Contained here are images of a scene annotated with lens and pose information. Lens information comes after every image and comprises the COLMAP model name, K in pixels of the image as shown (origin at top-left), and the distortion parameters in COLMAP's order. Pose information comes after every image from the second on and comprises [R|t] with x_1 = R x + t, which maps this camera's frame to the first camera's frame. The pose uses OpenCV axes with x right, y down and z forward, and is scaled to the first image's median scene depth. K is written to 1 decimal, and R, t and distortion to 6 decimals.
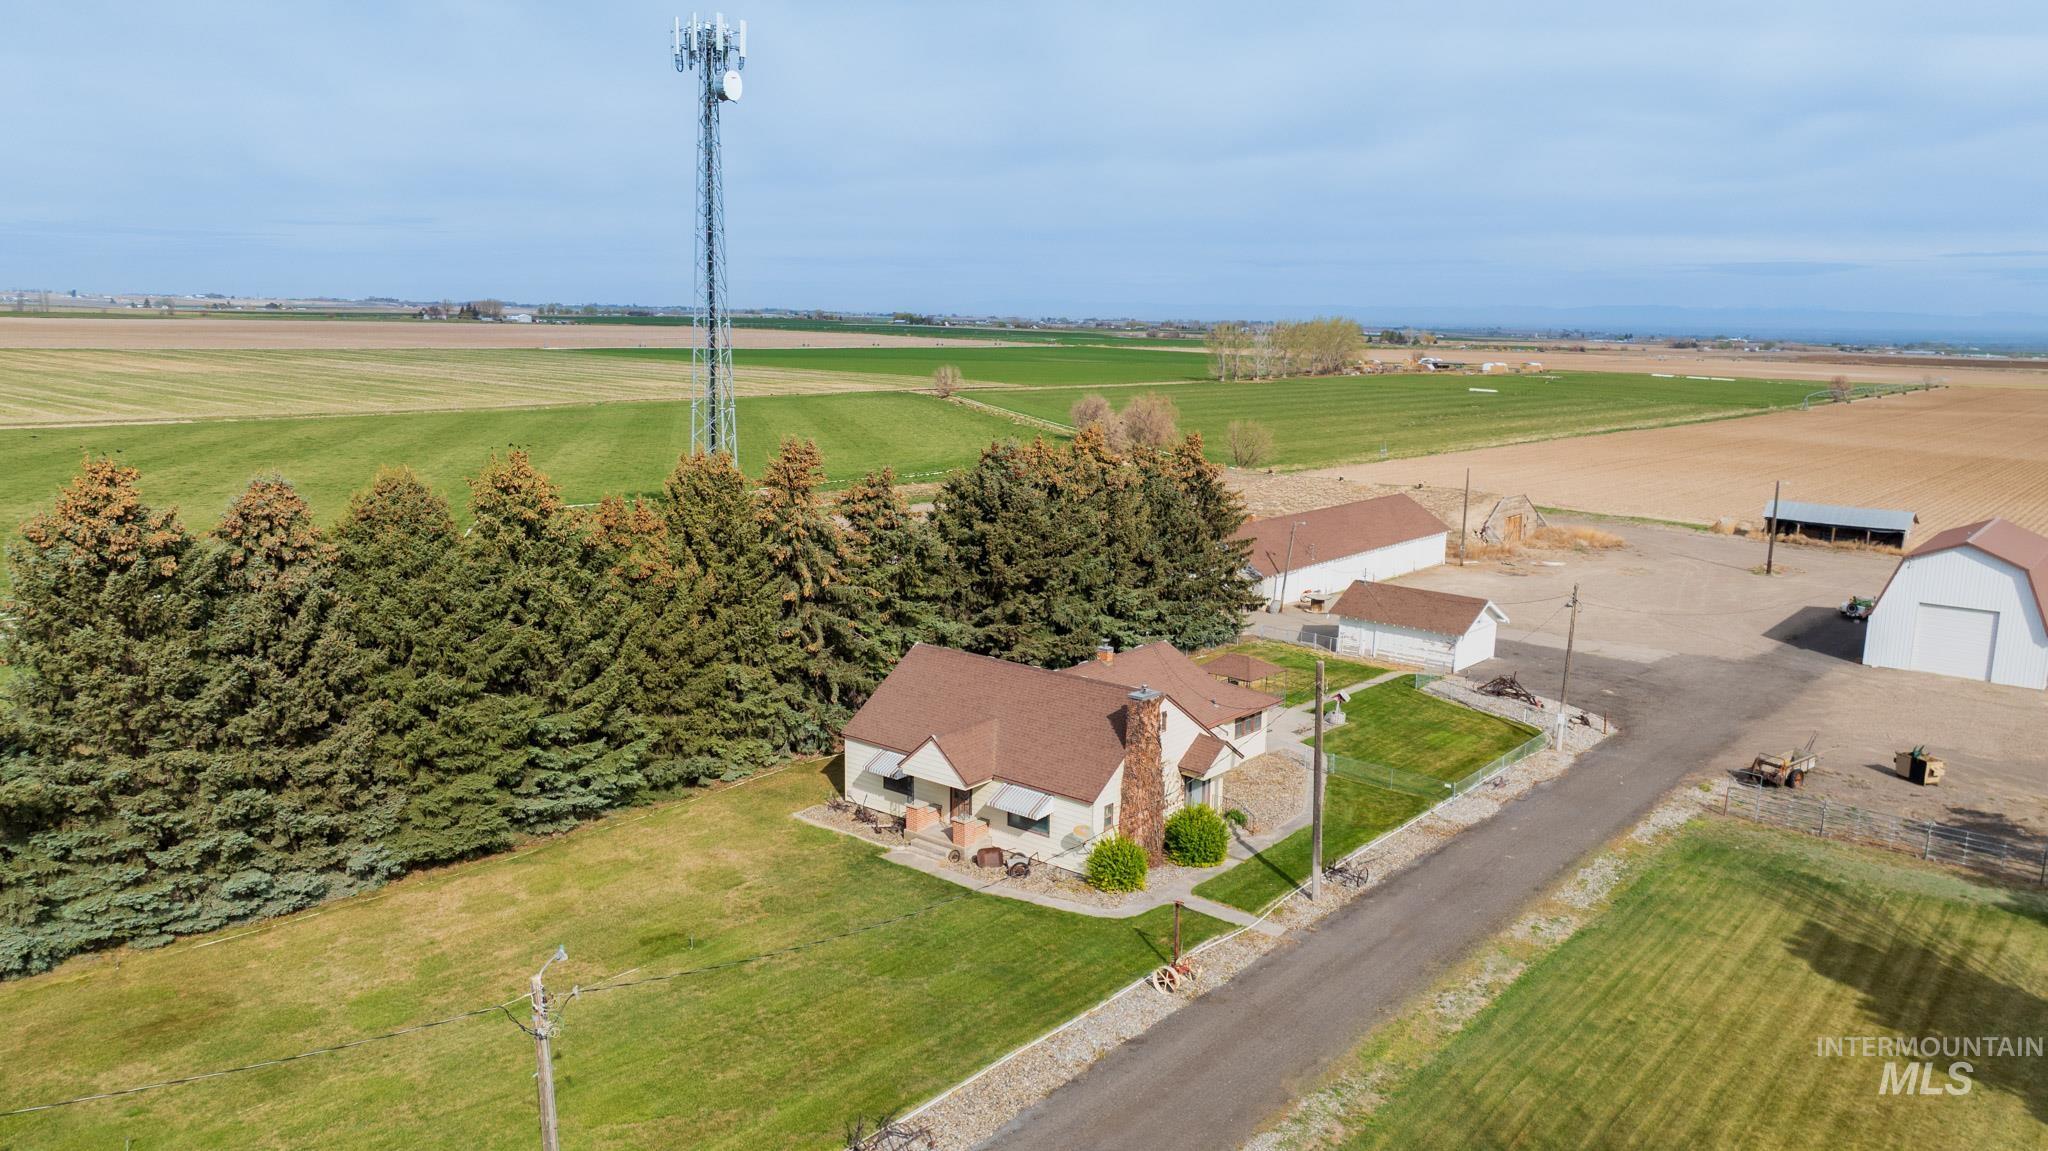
lens RADIAL K [[1467.2, 0, 1024.0], [0, 1467.2, 575.5], [0, 0, 1]] dist [-0.016629, -0.001296]
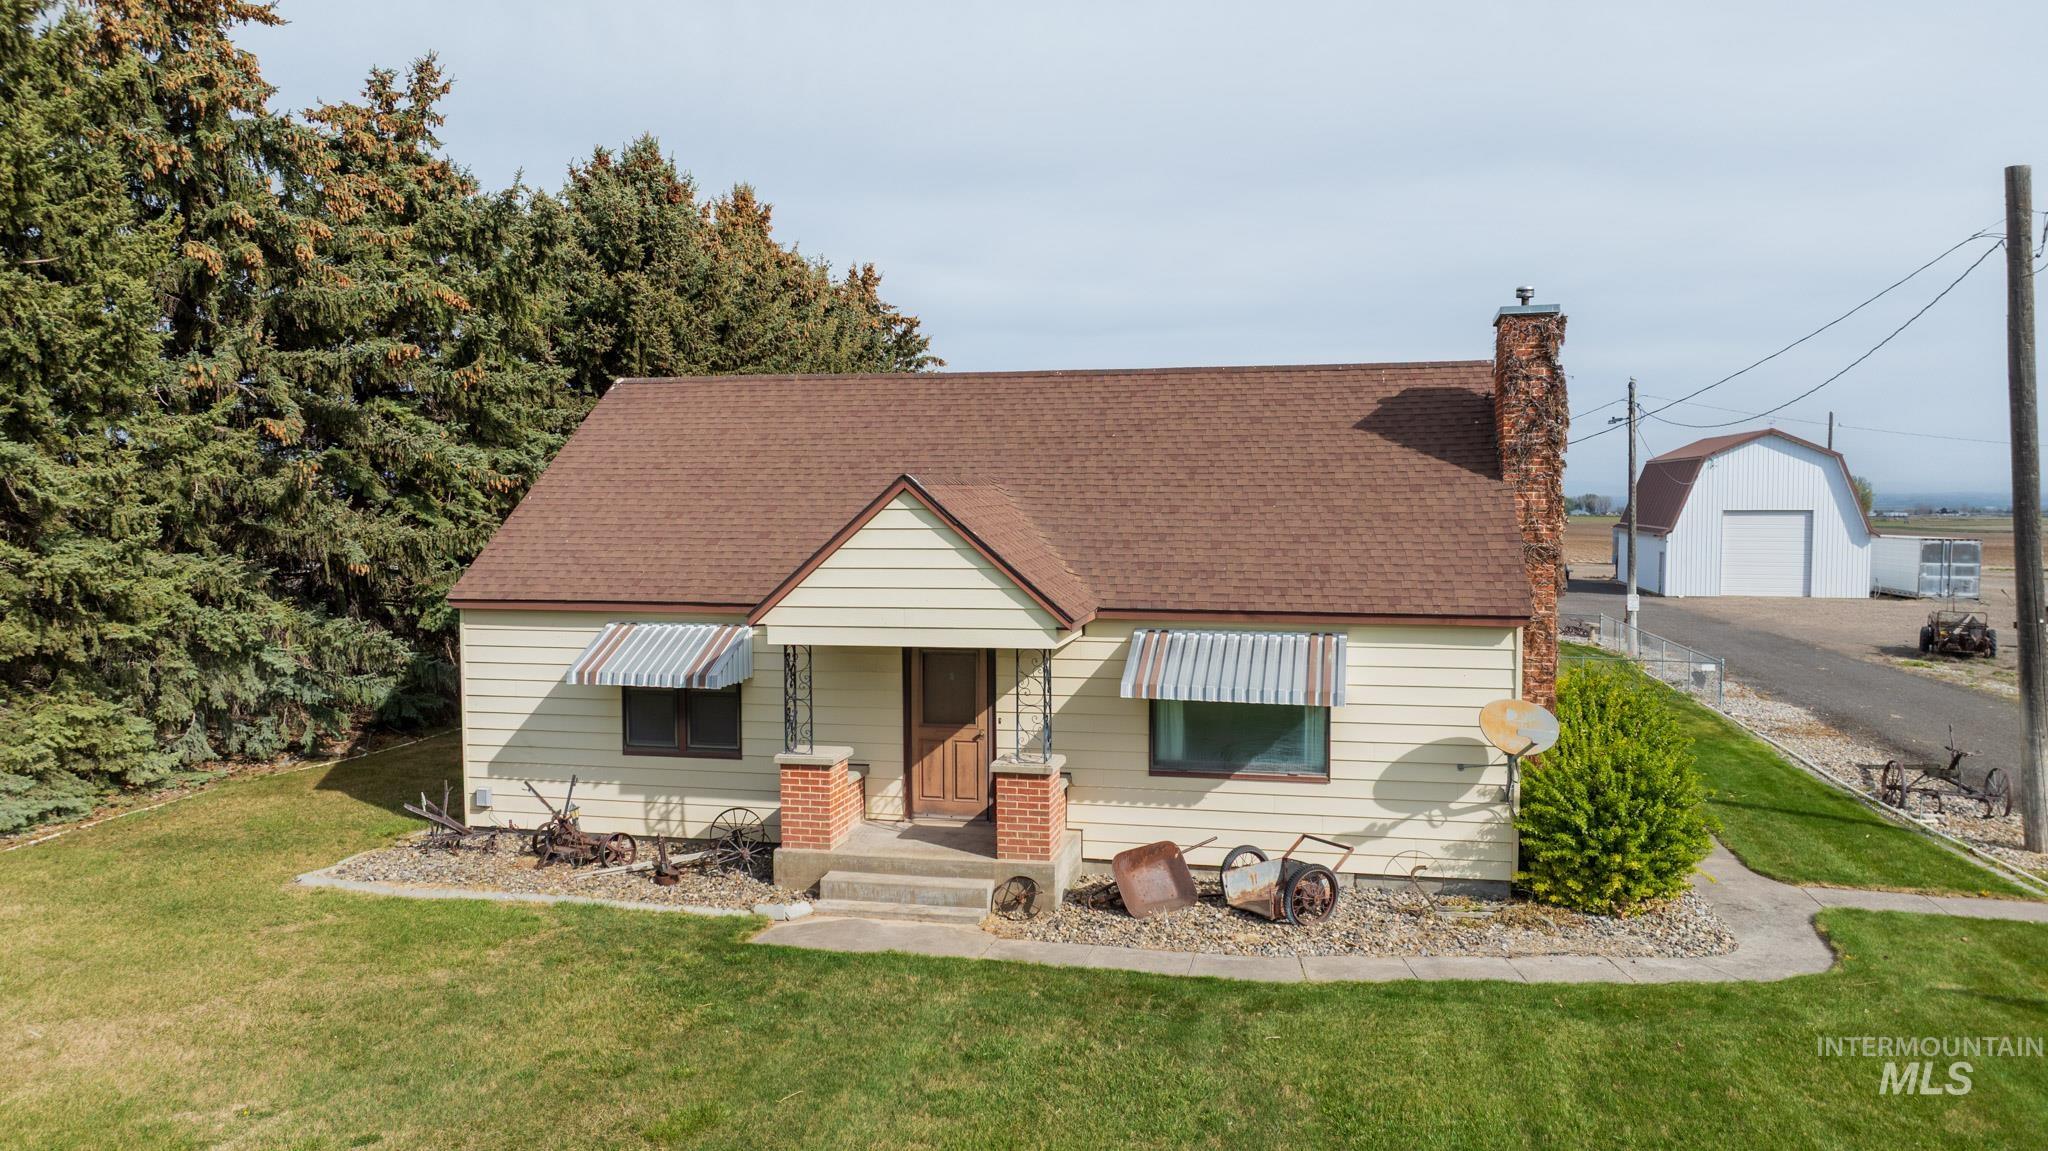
lens RADIAL K [[1467.2, 0, 1024.0], [0, 1467.2, 575.5], [0, 0, 1]] dist [-0.016629, -0.001296]
pose [[0.891725, -0.044088, 0.450425, -0.154387], [0.098799, 0.990203, -0.098674, 0.144070], [-0.441662, 0.132491, 0.887345, 0.677736]]
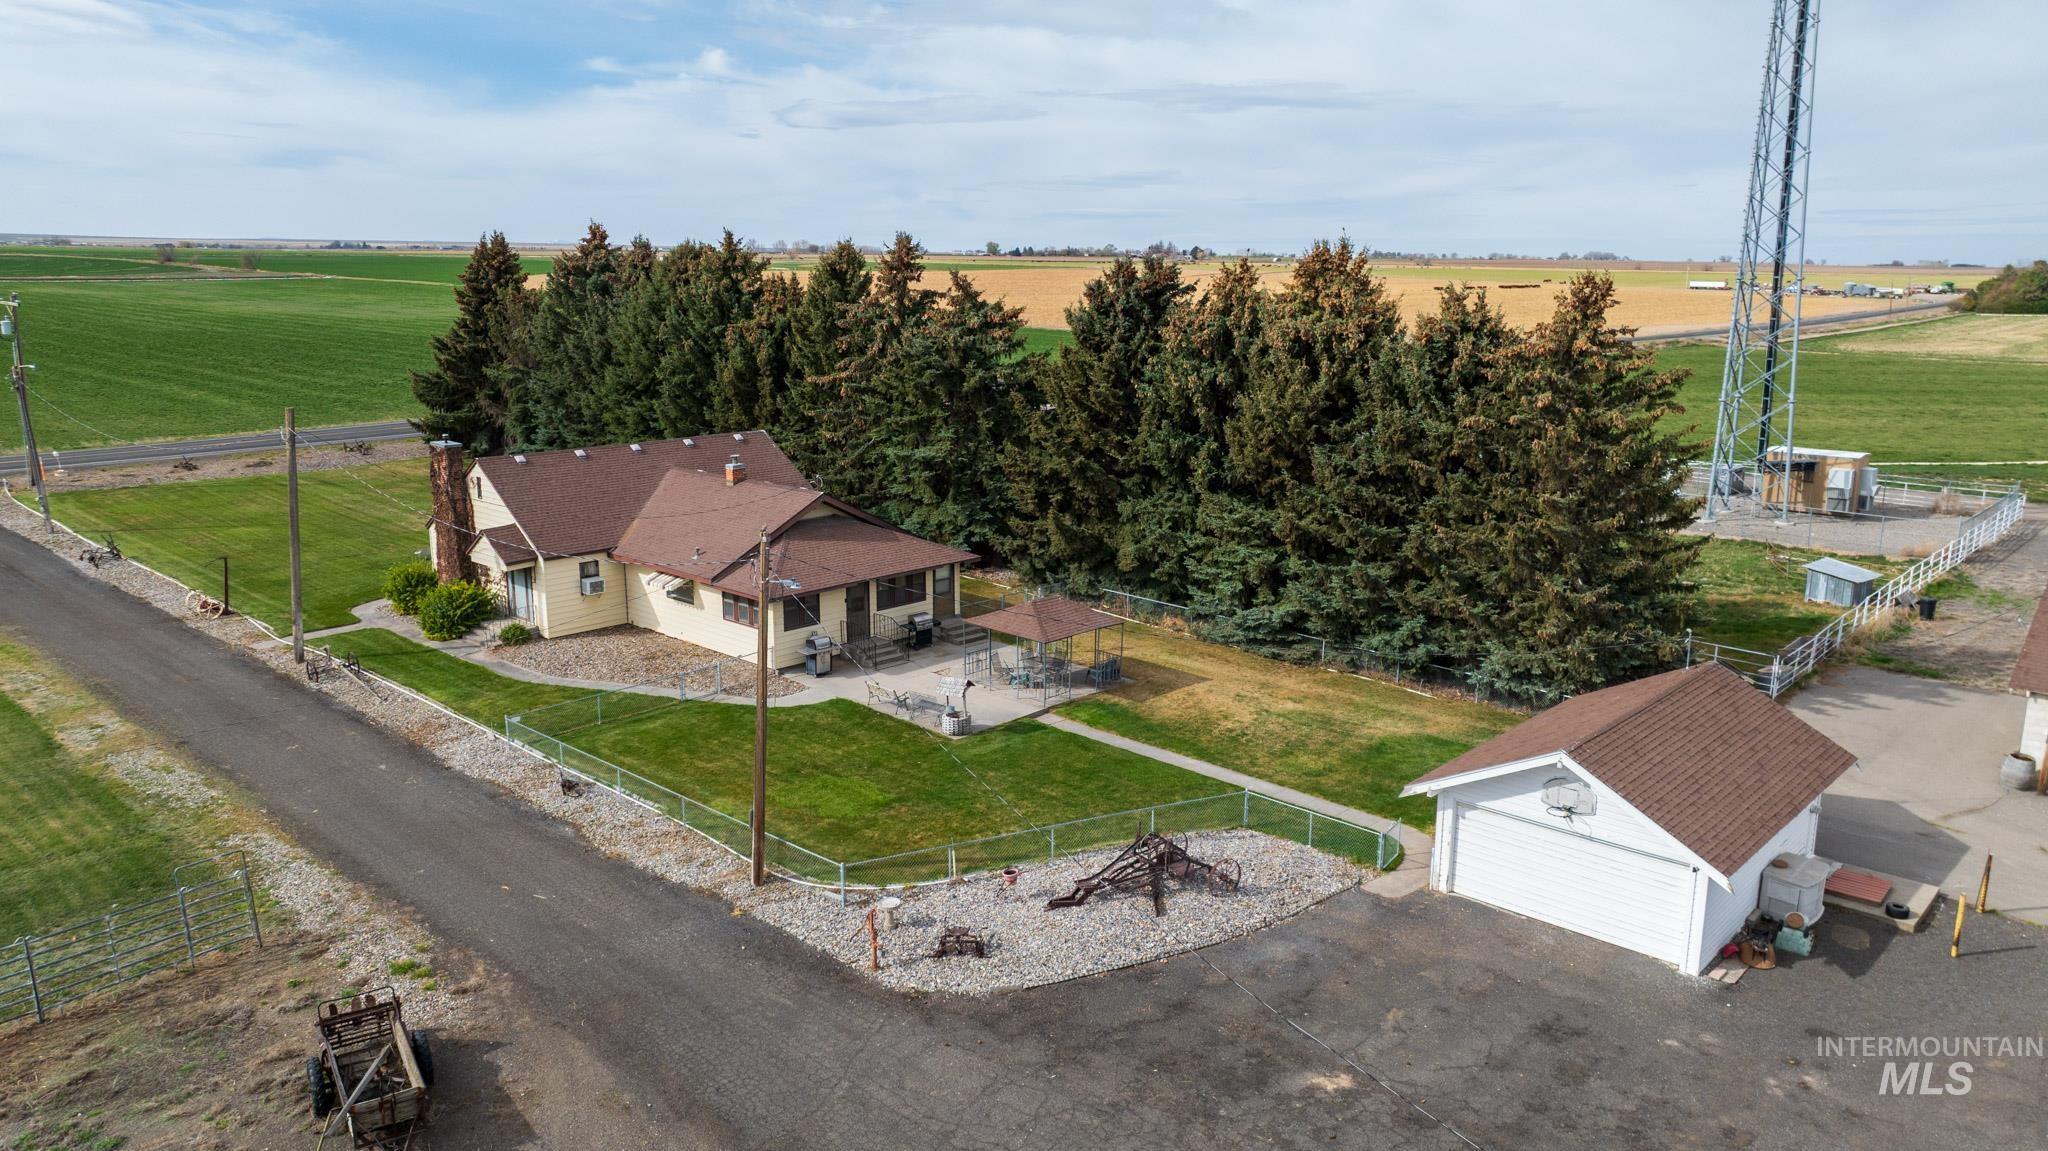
lens RADIAL K [[1440.7, 0, 1024.0], [0, 1440.7, 575.5], [0, 0, 1]] dist [-0.006968, -0.024172]
pose [[-0.063955, 0.197749, -0.978164, 0.935182], [-0.179629, 0.961880, 0.206202, -0.098063], [0.981653, 0.188895, -0.025996, 1.283828]]
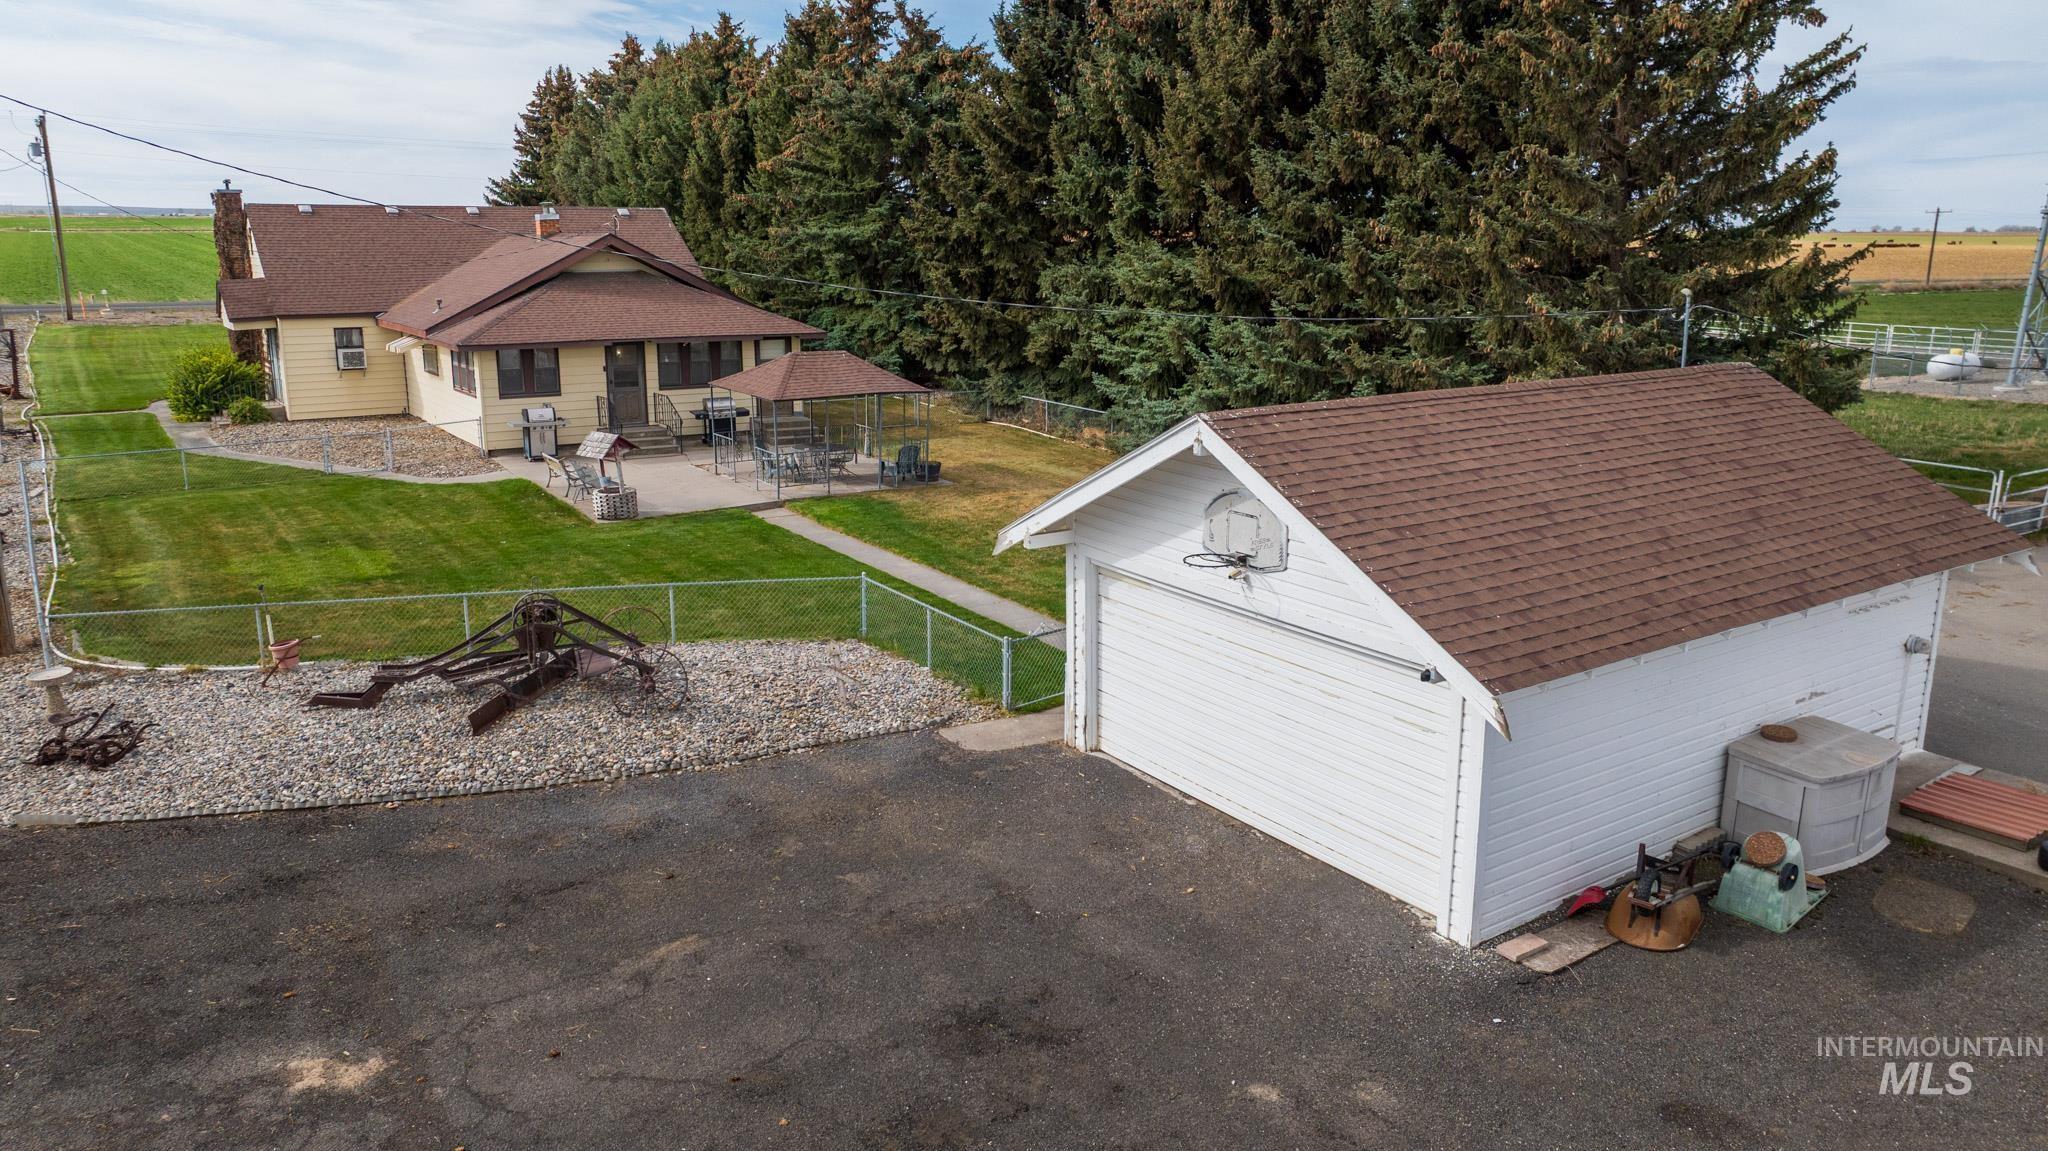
lens RADIAL K [[1446.2, 0, 1024.0], [0, 1446.2, 575.5], [0, 0, 1]] dist [-0.047054, 0.052367]
pose [[-0.280759, 0.204063, -0.937834, 0.681115], [-0.176686, 0.949447, 0.259485, -0.004175], [0.943375, 0.238555, -0.230510, 1.487248]]
